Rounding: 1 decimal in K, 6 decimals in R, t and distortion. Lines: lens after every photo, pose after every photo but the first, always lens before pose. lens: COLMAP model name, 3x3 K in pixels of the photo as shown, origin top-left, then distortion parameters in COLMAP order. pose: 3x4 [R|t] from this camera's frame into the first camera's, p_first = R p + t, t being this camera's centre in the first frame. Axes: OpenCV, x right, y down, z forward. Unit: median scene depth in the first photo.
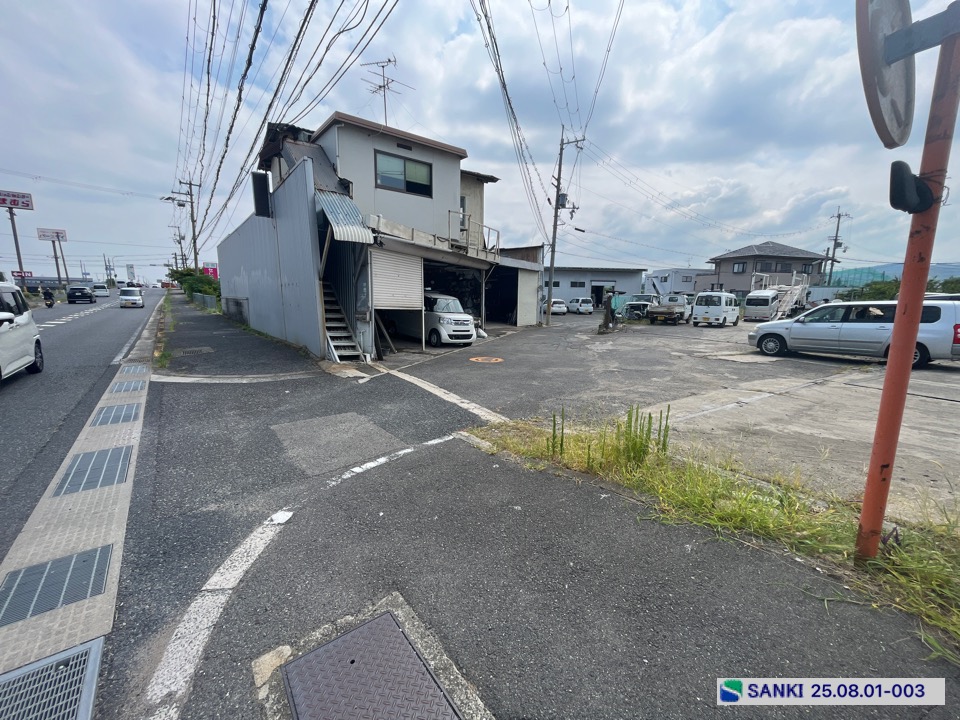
lens RADIAL K [[387.7, 0, 476.0], [0, 387.7, 361.6], [0, 0, 1]] dist [-0.002810, 0.000188]
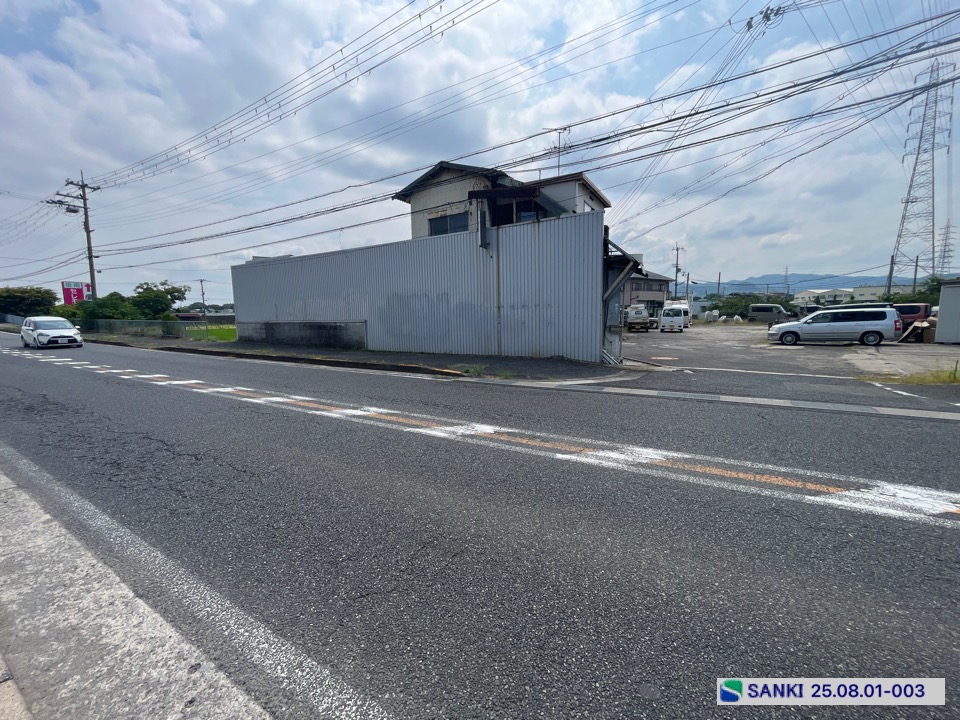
lens RADIAL K [[387.7, 0, 476.6], [0, 387.7, 363.0], [0, 0, 1]] dist [-0.002810, 0.000188]
pose [[0.936327, -0.069124, 0.344257, -0.893271], [0.083427, 0.996151, -0.026890, -0.005752], [-0.341073, 0.053898, 0.938490, -0.043447]]
